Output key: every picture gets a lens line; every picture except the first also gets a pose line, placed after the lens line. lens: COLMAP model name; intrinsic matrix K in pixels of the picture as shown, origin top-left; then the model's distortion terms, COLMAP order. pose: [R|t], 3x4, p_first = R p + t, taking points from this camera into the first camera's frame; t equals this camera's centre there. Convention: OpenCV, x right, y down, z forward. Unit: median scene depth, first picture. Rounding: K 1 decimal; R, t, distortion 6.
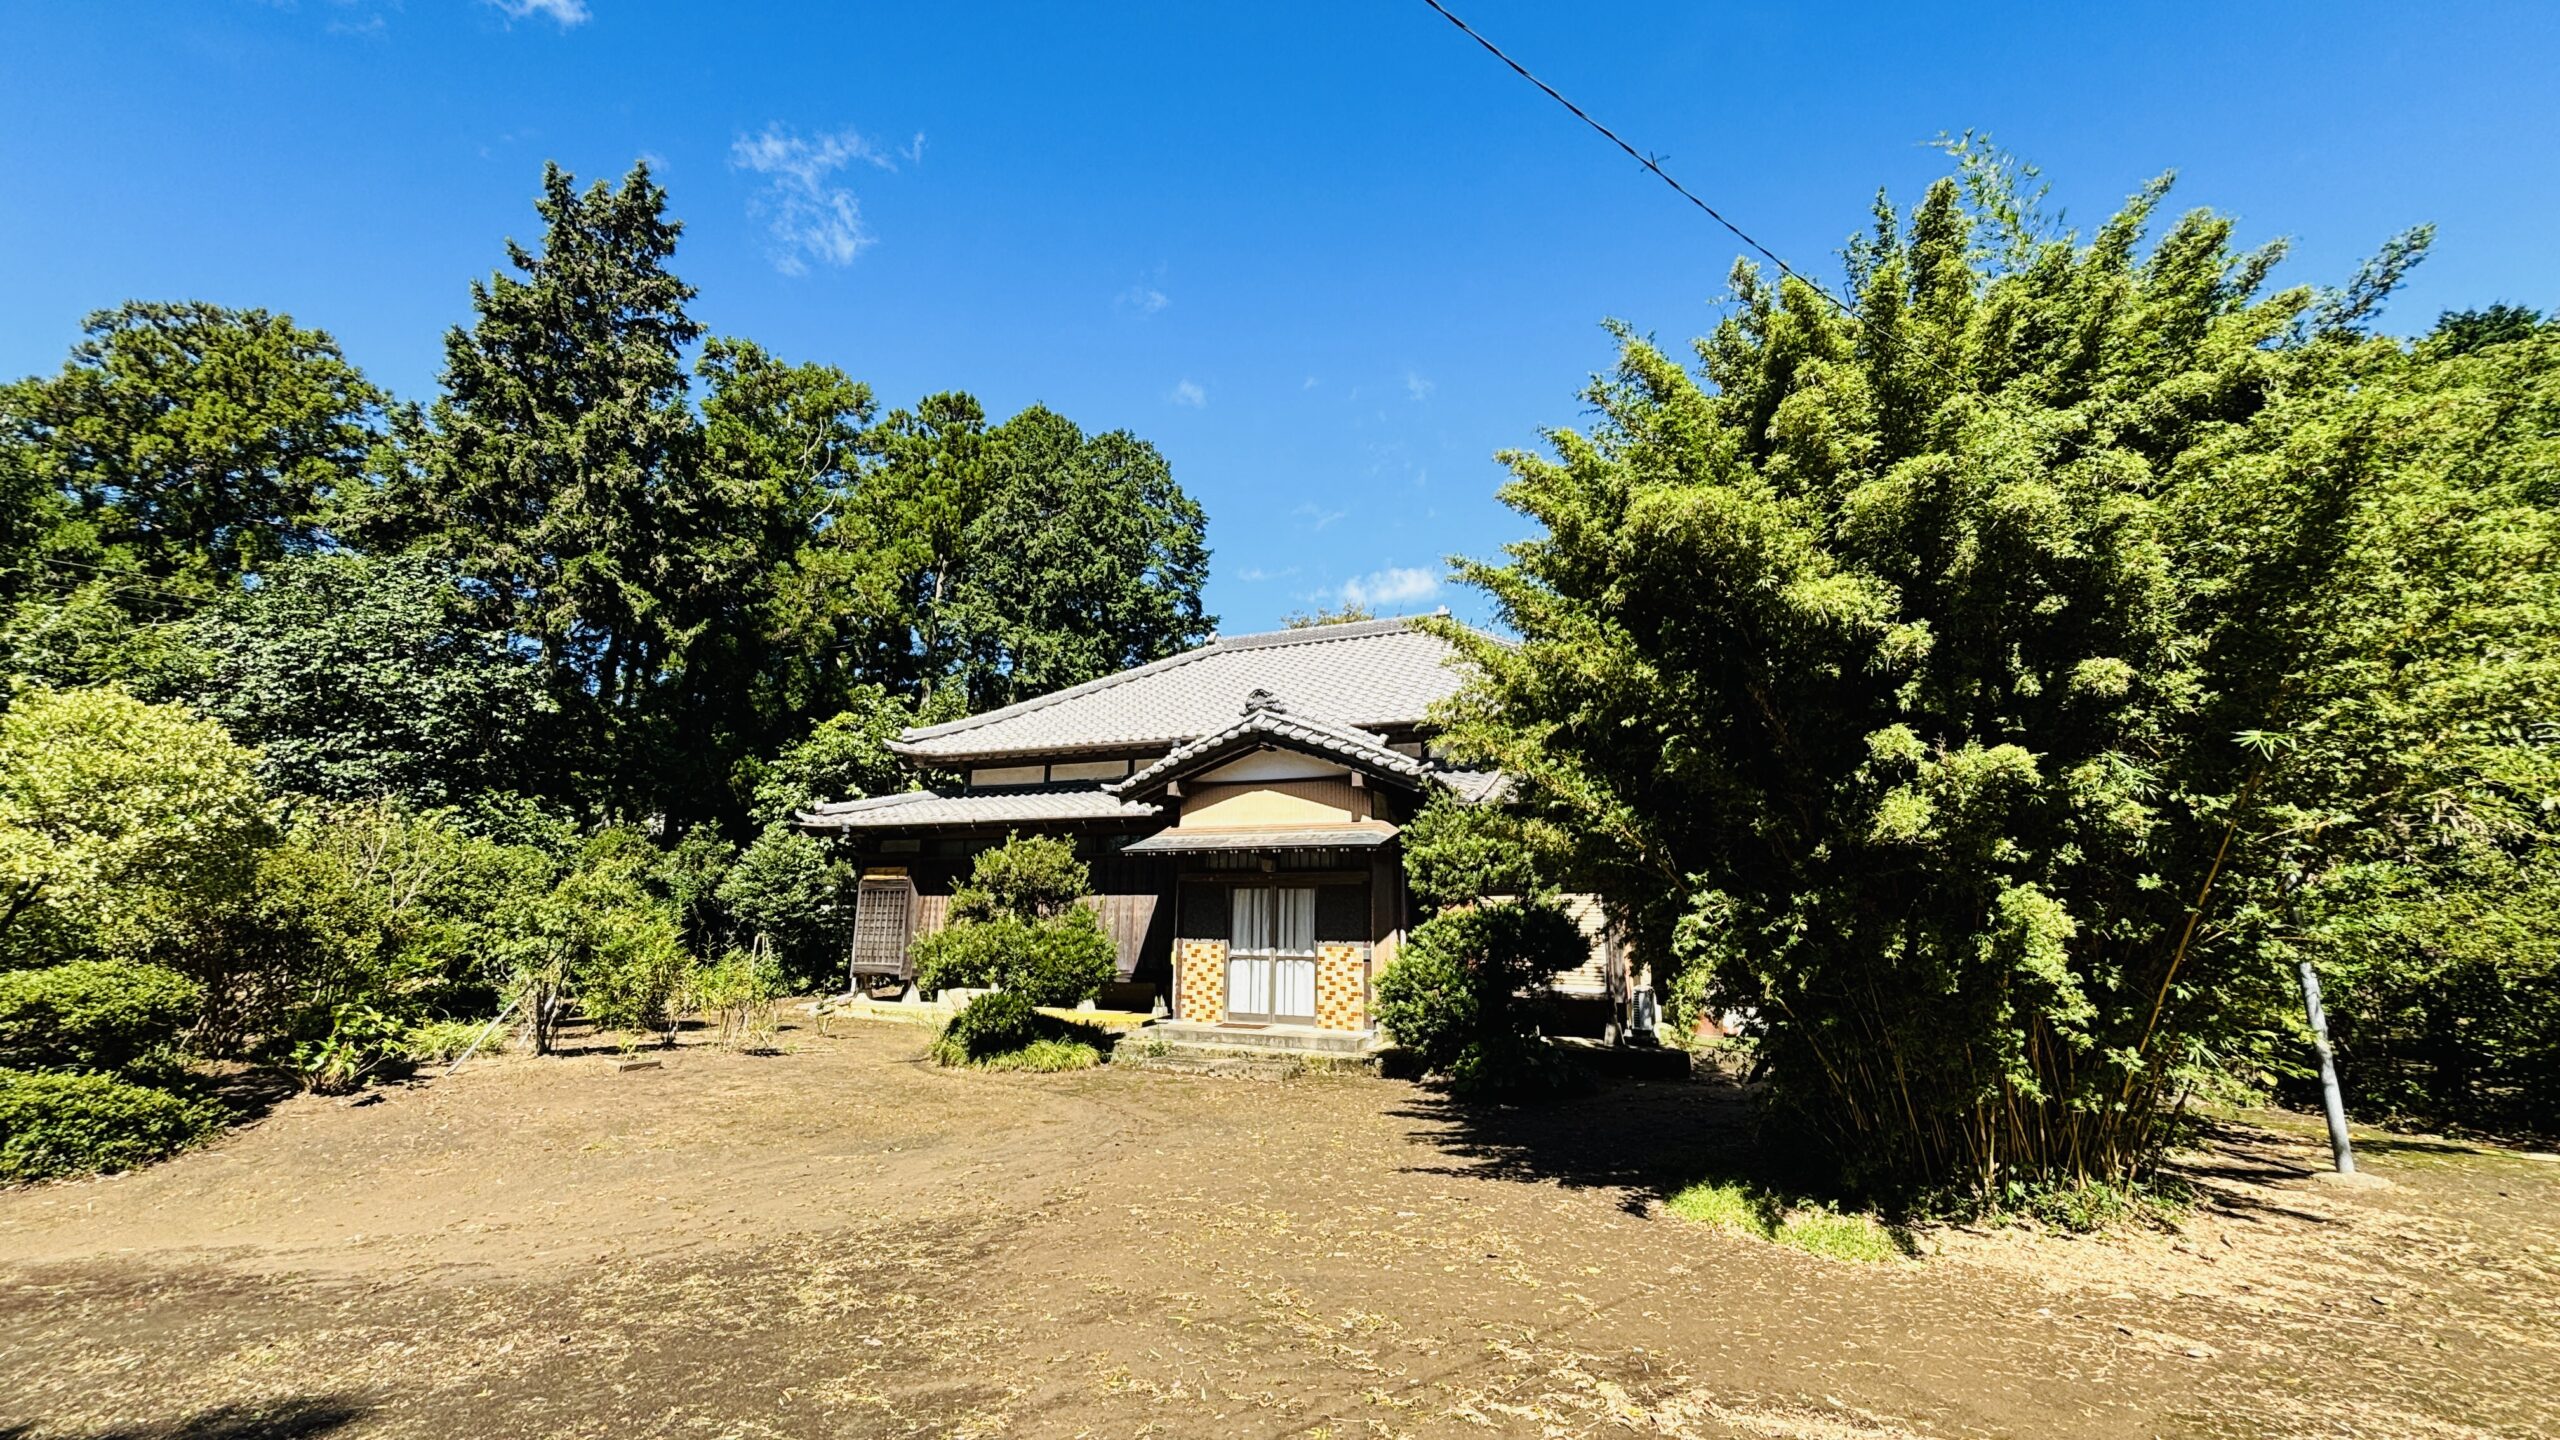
lens RADIAL K [[1033.7, 0, 1283.5], [0, 1033.7, 710.9], [0, 0, 1]] dist [0.003226, 0.000060]
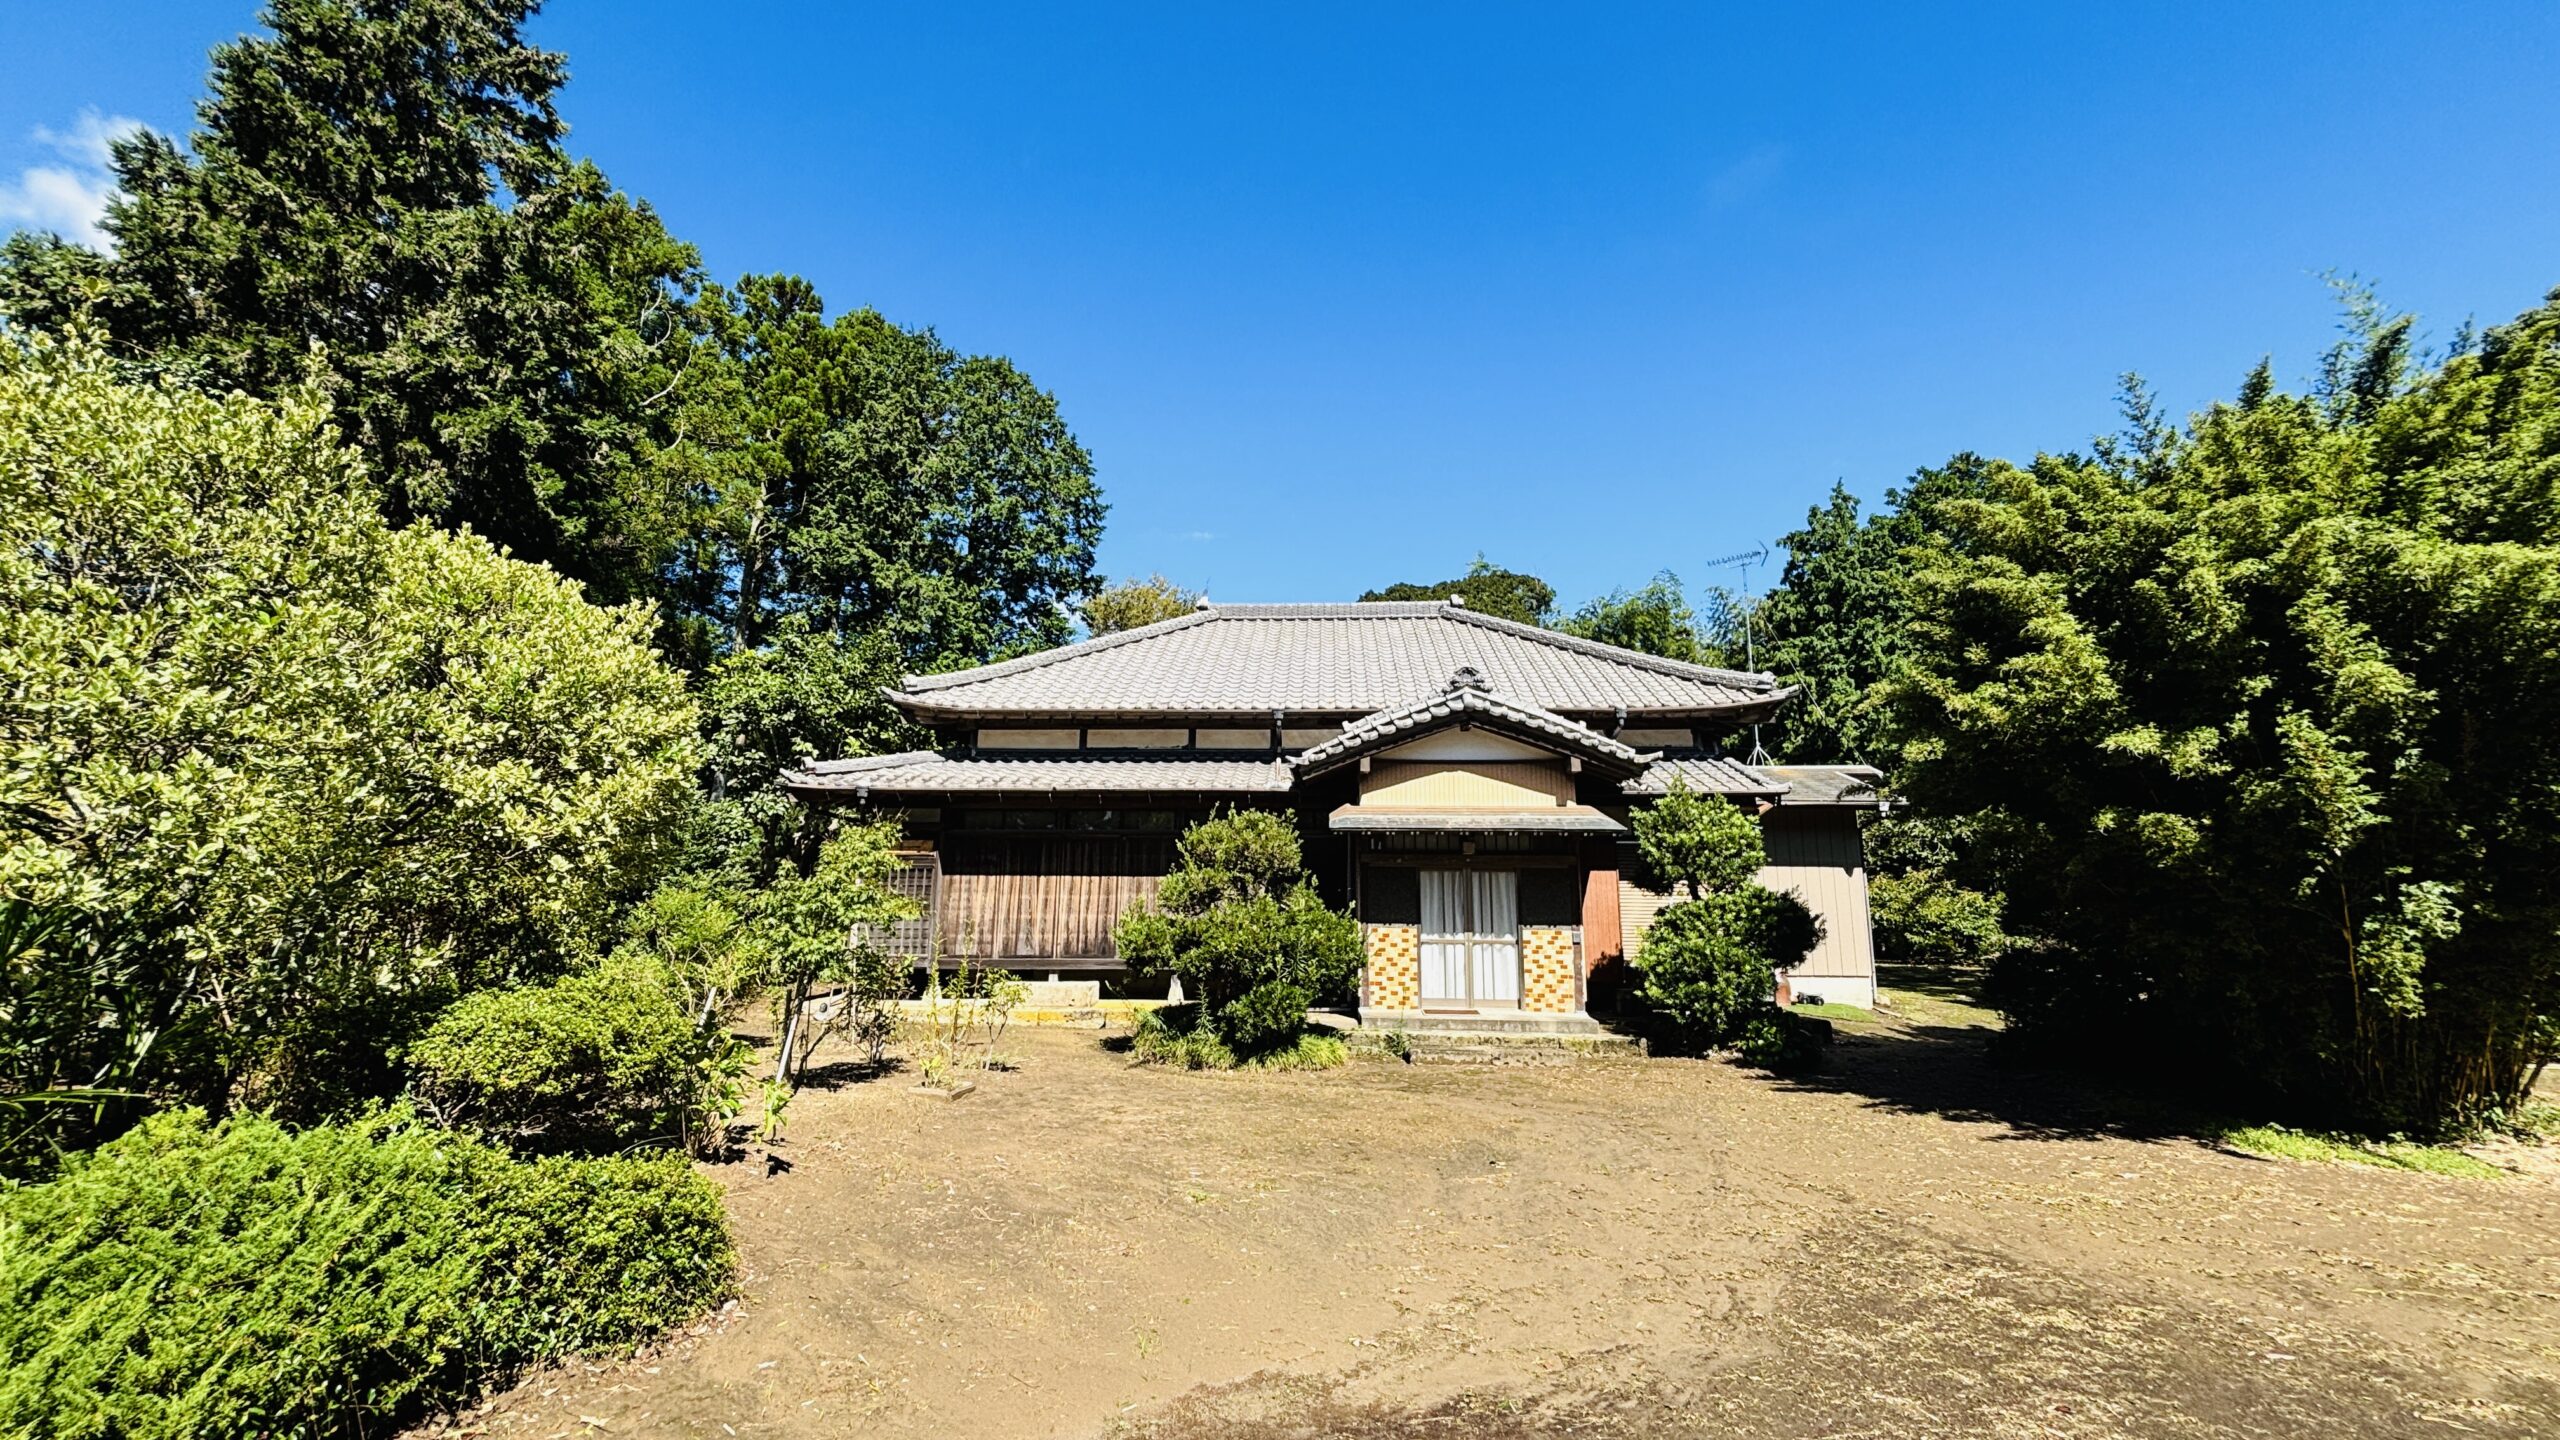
lens RADIAL K [[1033.7, 0, 1287.2], [0, 1033.7, 727.0], [0, 0, 1]] dist [0.003226, 0.000060]
pose [[0.939124, 0.057633, 0.338709, -0.501100], [-0.069511, 0.997315, 0.023031, 0.024803], [-0.336472, -0.045173, 0.940609, 0.143826]]
